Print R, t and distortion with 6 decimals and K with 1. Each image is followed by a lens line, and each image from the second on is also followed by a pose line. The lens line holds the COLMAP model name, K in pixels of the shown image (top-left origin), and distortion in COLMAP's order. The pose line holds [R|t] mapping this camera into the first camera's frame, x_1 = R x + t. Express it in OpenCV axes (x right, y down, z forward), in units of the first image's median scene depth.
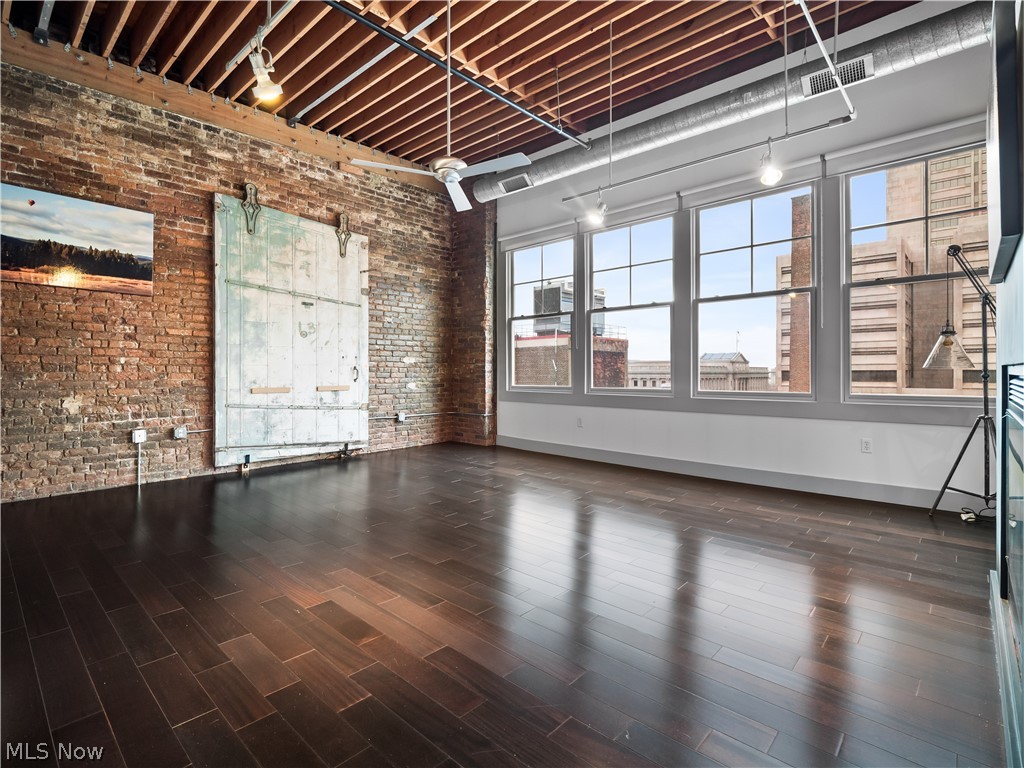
lens RADIAL K [[500.1, 0, 512.5], [0, 500.1, 378.2], [0, 0, 1]] dist [-0.001149, -0.000246]
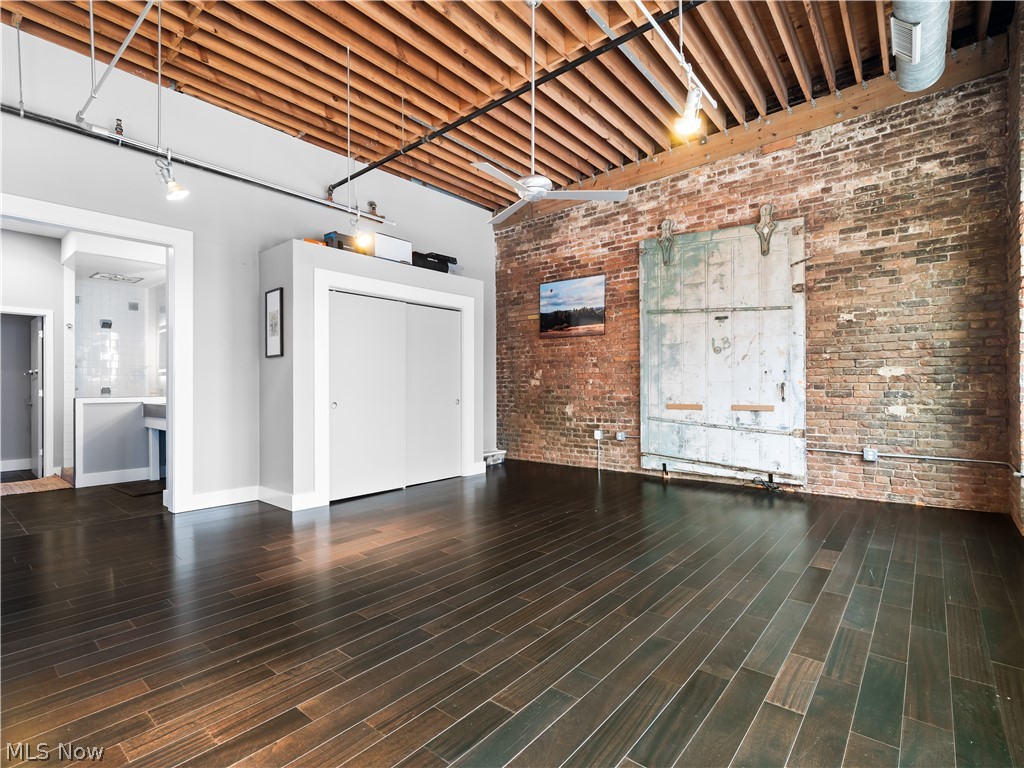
lens RADIAL K [[498.1, 0, 488.3], [0, 498.1, 387.7], [0, 0, 1]] dist [-0.000061, -0.000415]
pose [[0.019777, 0.004053, -0.999796, 0.545614], [-0.005018, 0.999980, 0.003955, -0.017635], [0.999792, 0.004939, 0.019797, 0.552431]]
